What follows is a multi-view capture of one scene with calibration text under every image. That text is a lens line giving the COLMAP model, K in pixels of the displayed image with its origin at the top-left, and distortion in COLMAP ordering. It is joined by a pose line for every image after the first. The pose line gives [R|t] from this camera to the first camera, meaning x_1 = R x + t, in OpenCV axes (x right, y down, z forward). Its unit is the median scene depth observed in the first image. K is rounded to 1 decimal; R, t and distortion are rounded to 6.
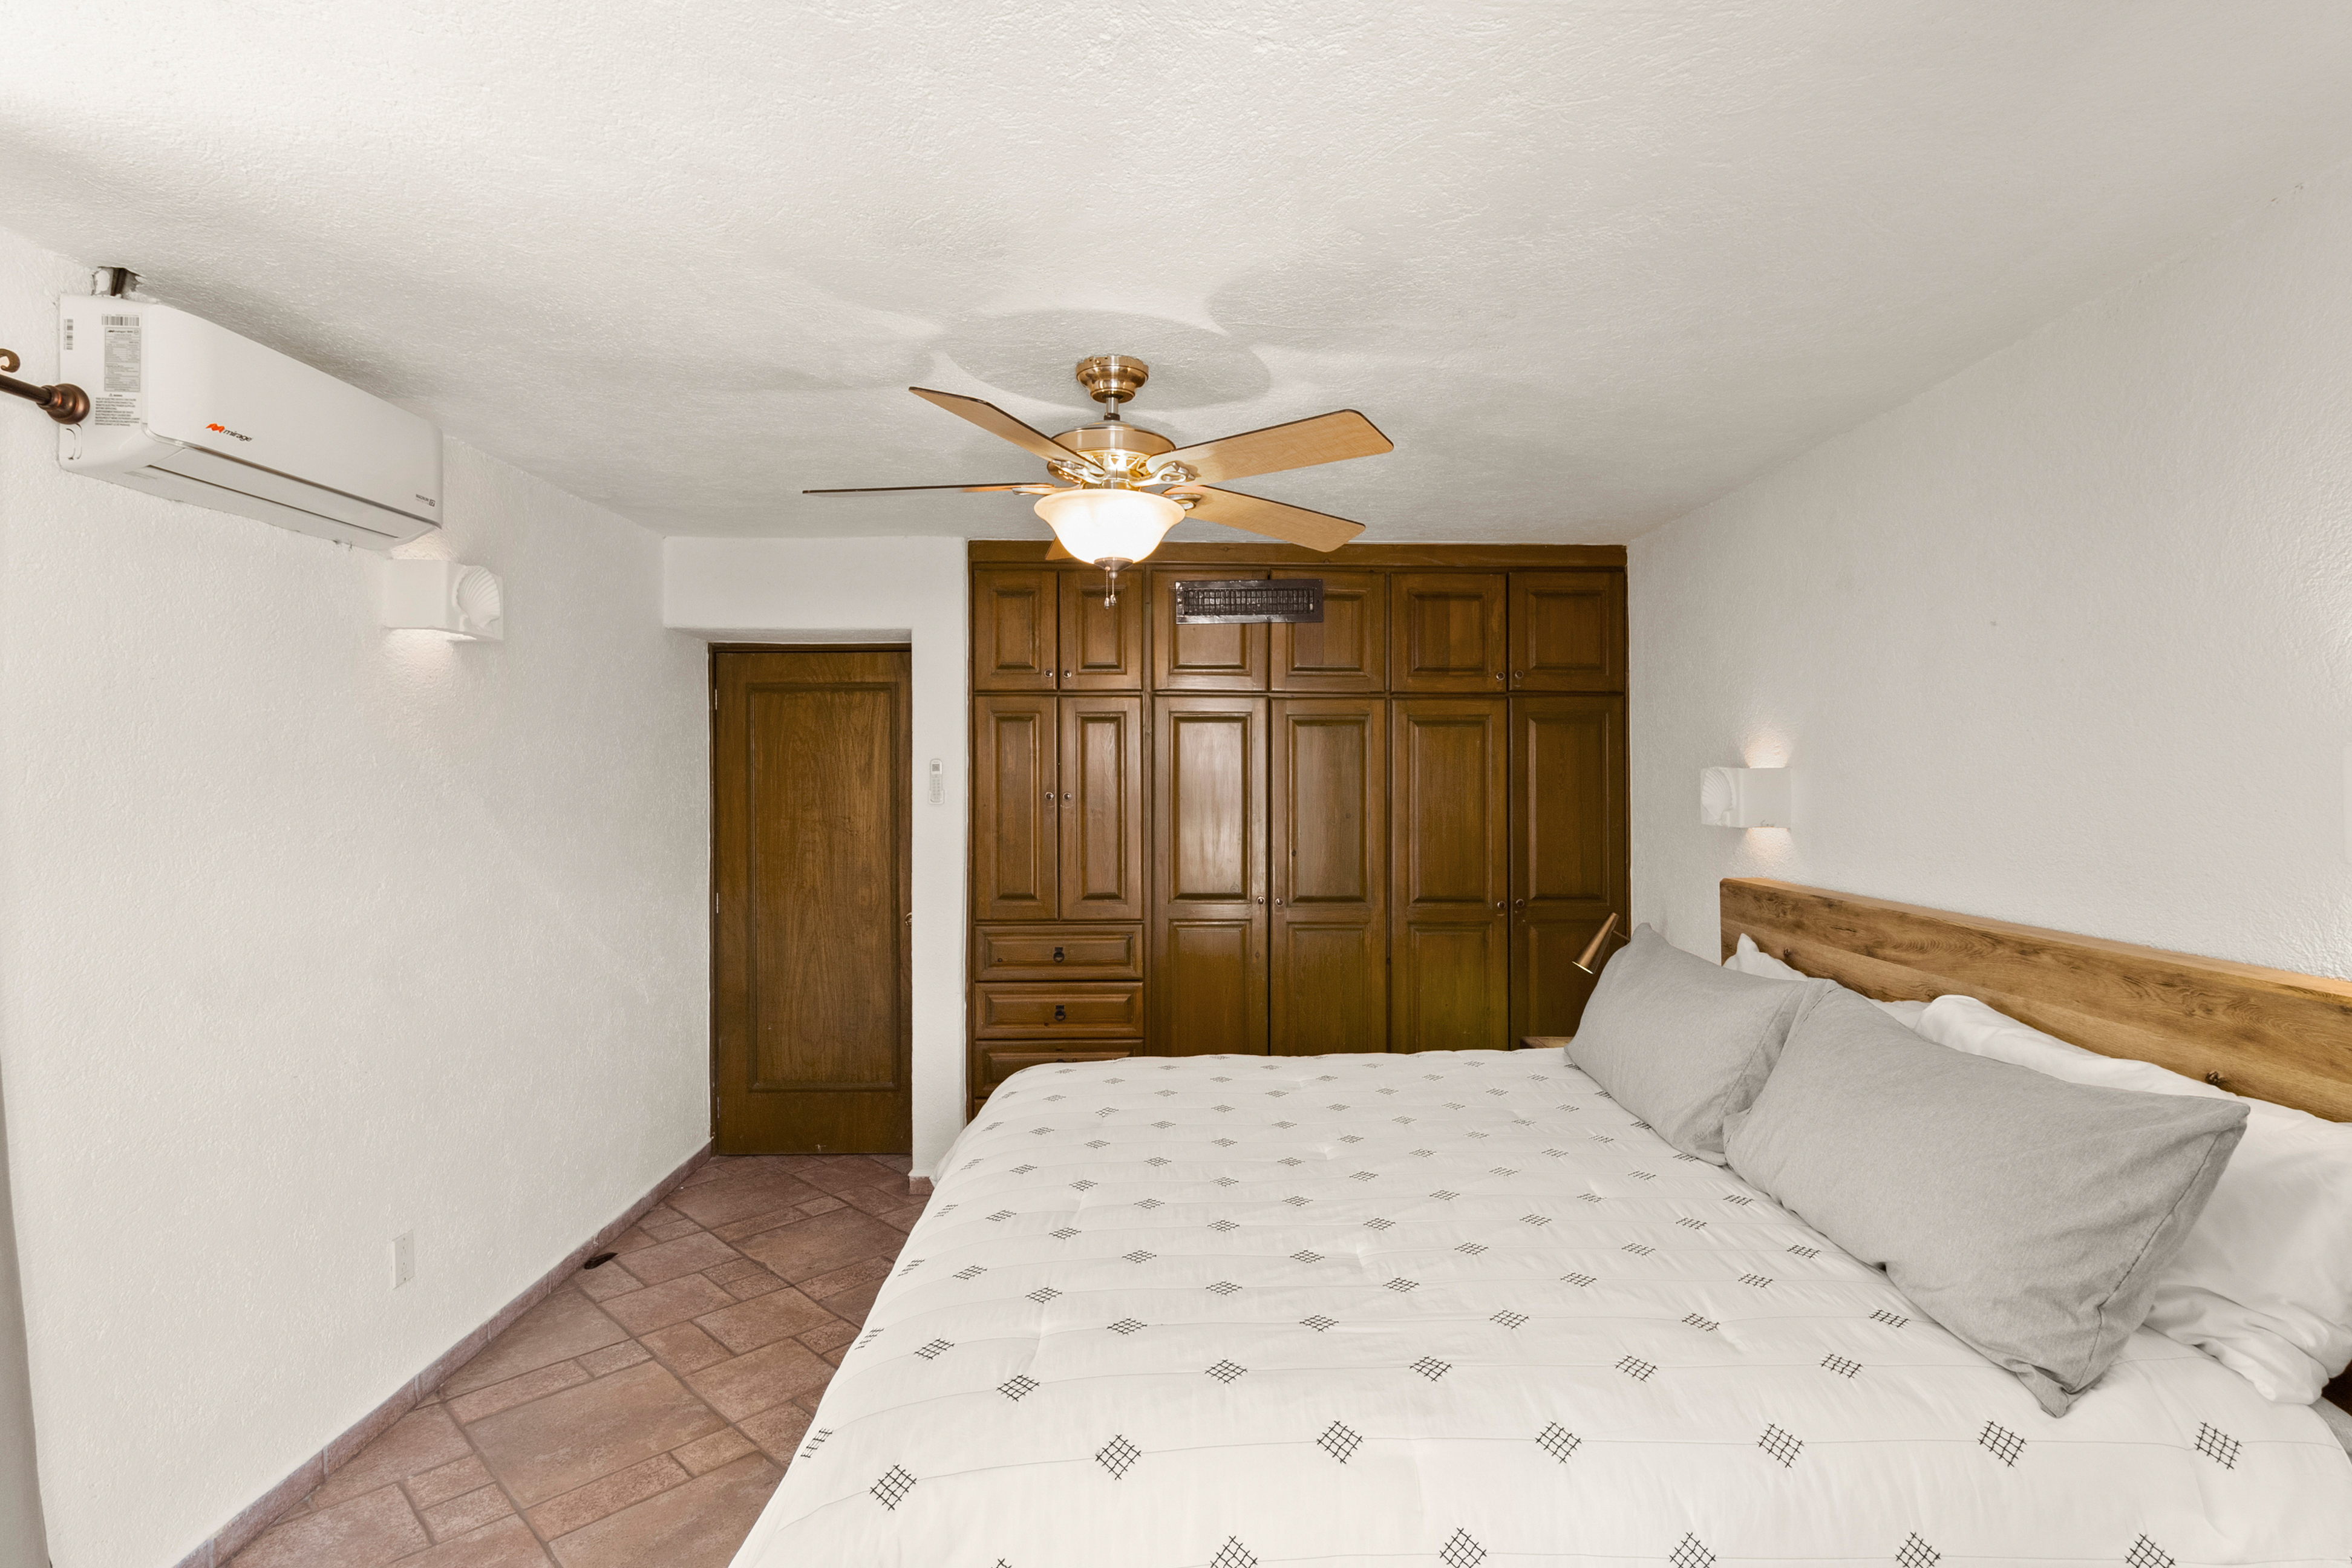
lens RADIAL K [[1159.9, 0, 1176.0], [0, 1159.9, 784.0], [0, 0, 1]] dist [-0.001438, -0.000277]
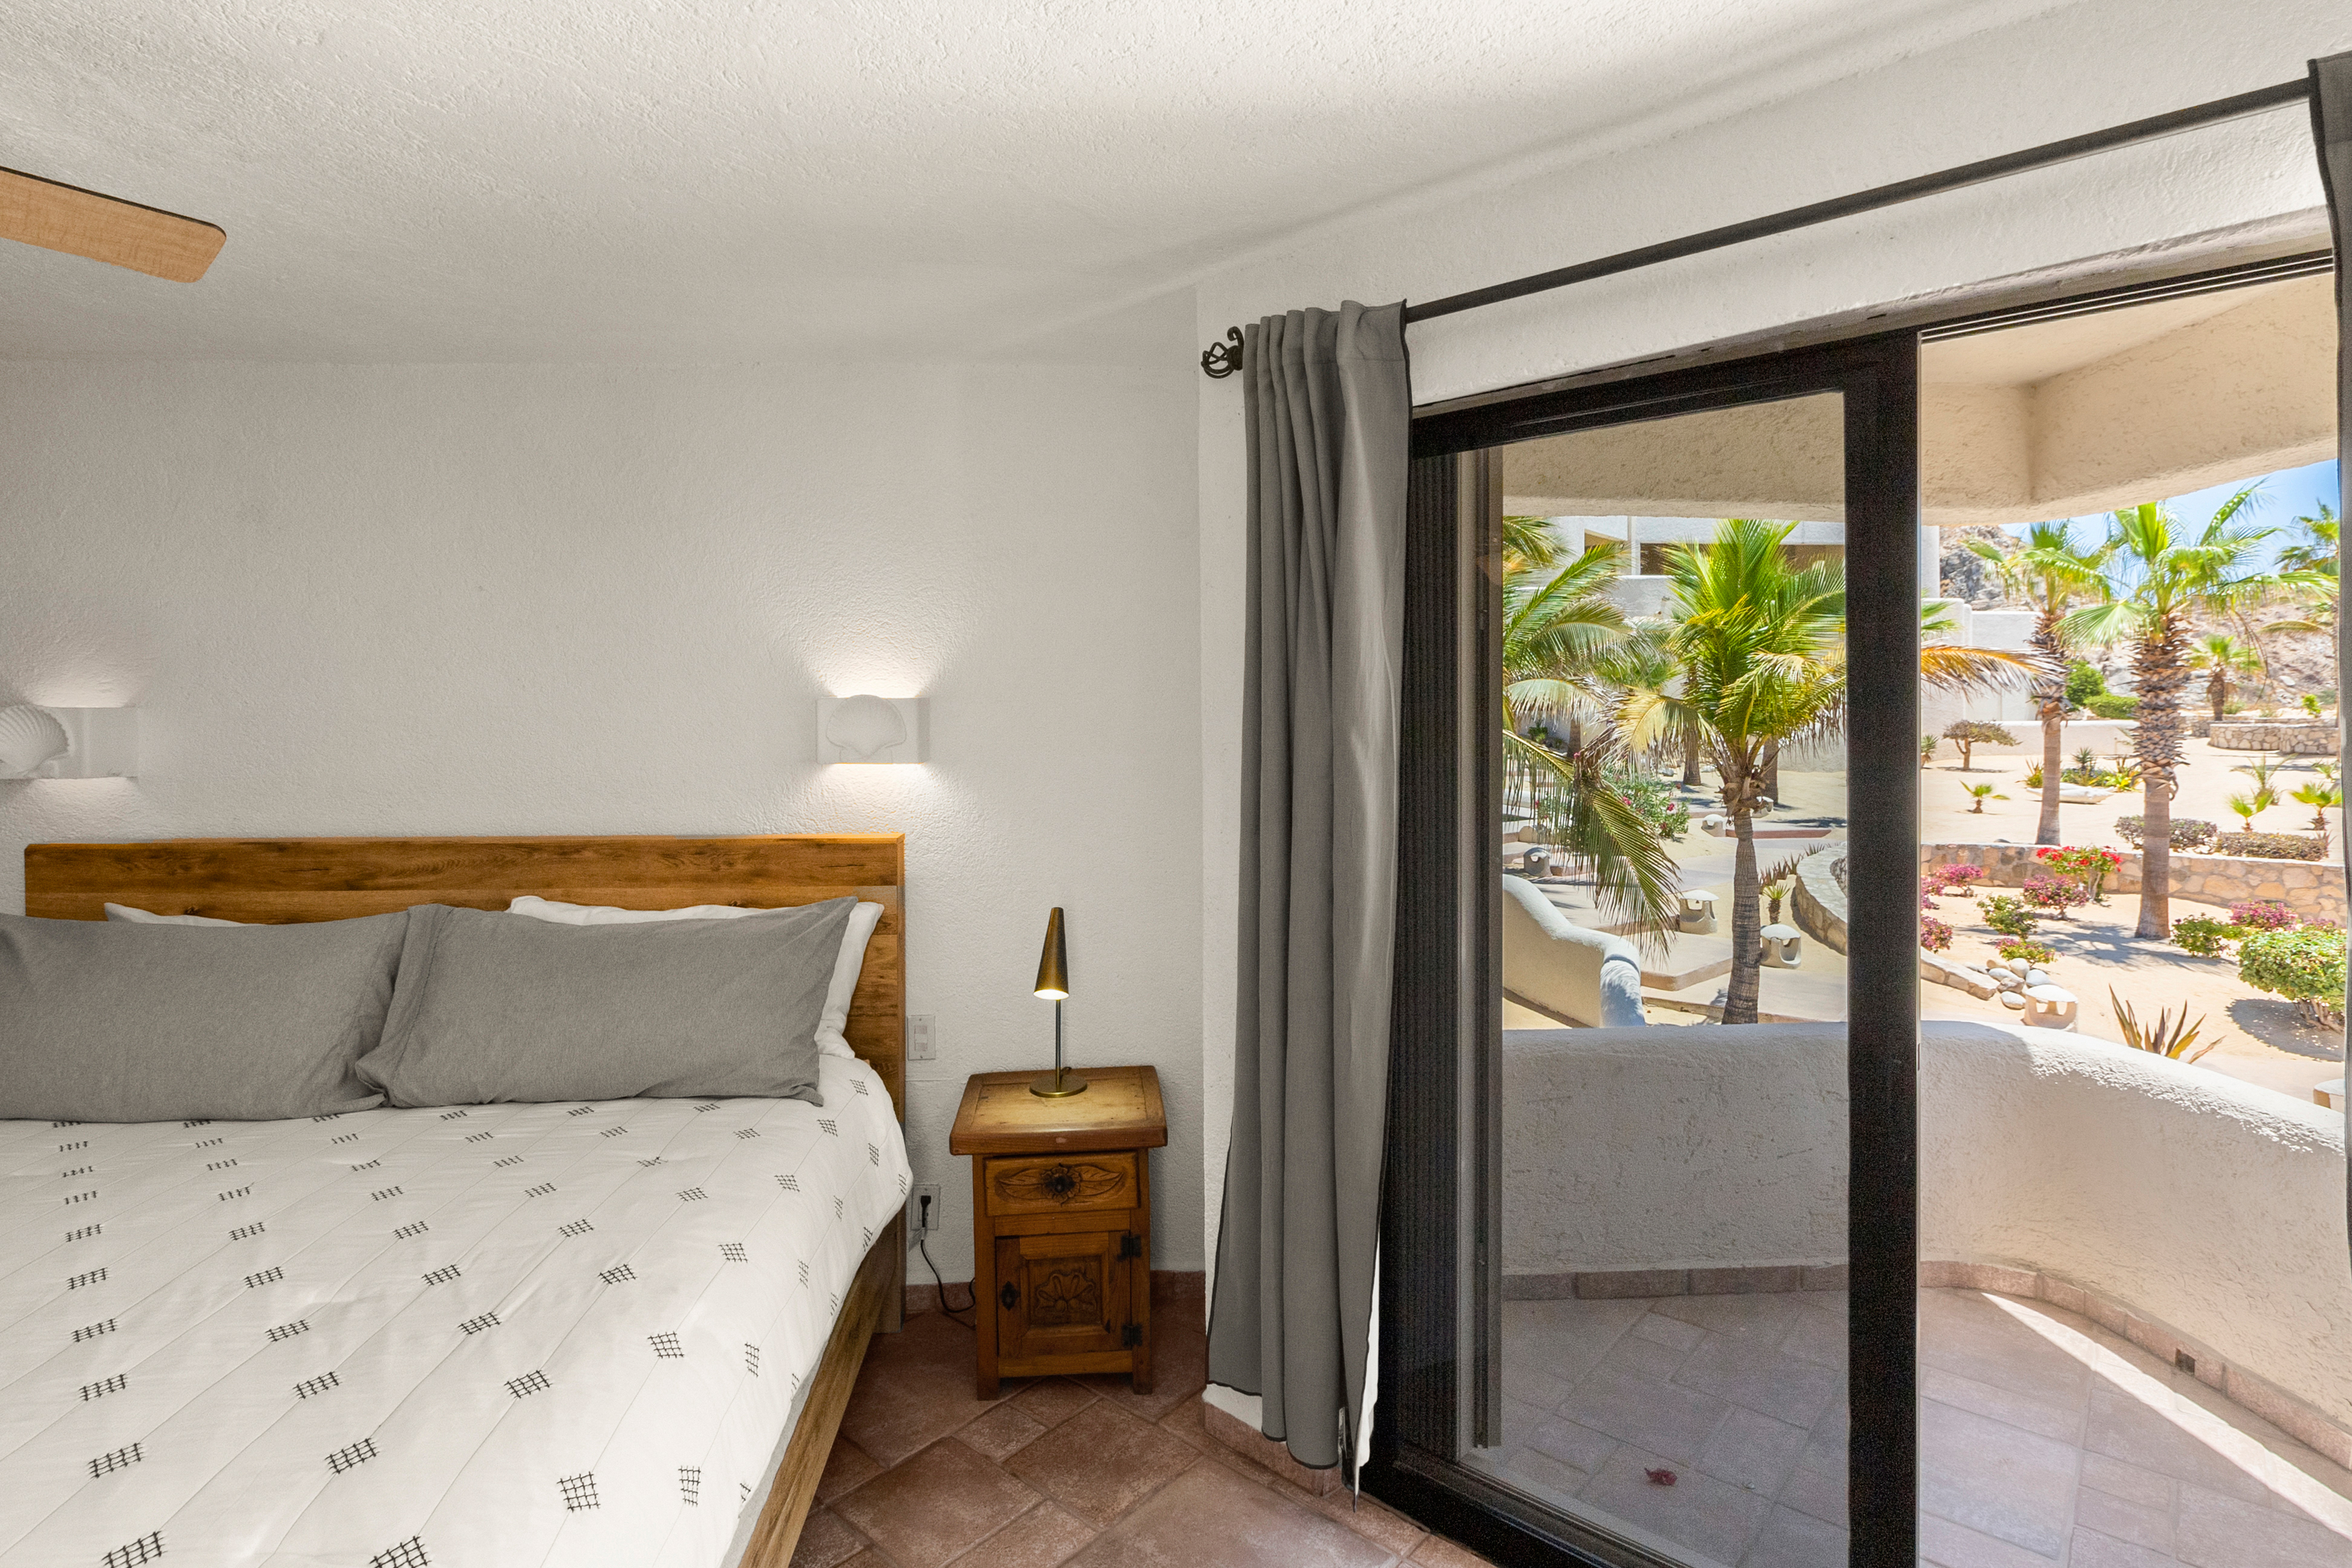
lens RADIAL K [[1103.4, 0, 1247.4], [0, 1103.4, 724.6], [0, 0, 1]] dist [-0.006286, -0.000816]
pose [[-0.079067, -0.001369, 0.996868, -0.501165], [0.008601, 0.999961, 0.002055, 0.006305], [-0.996832, 0.008737, -0.079052, 0.314136]]
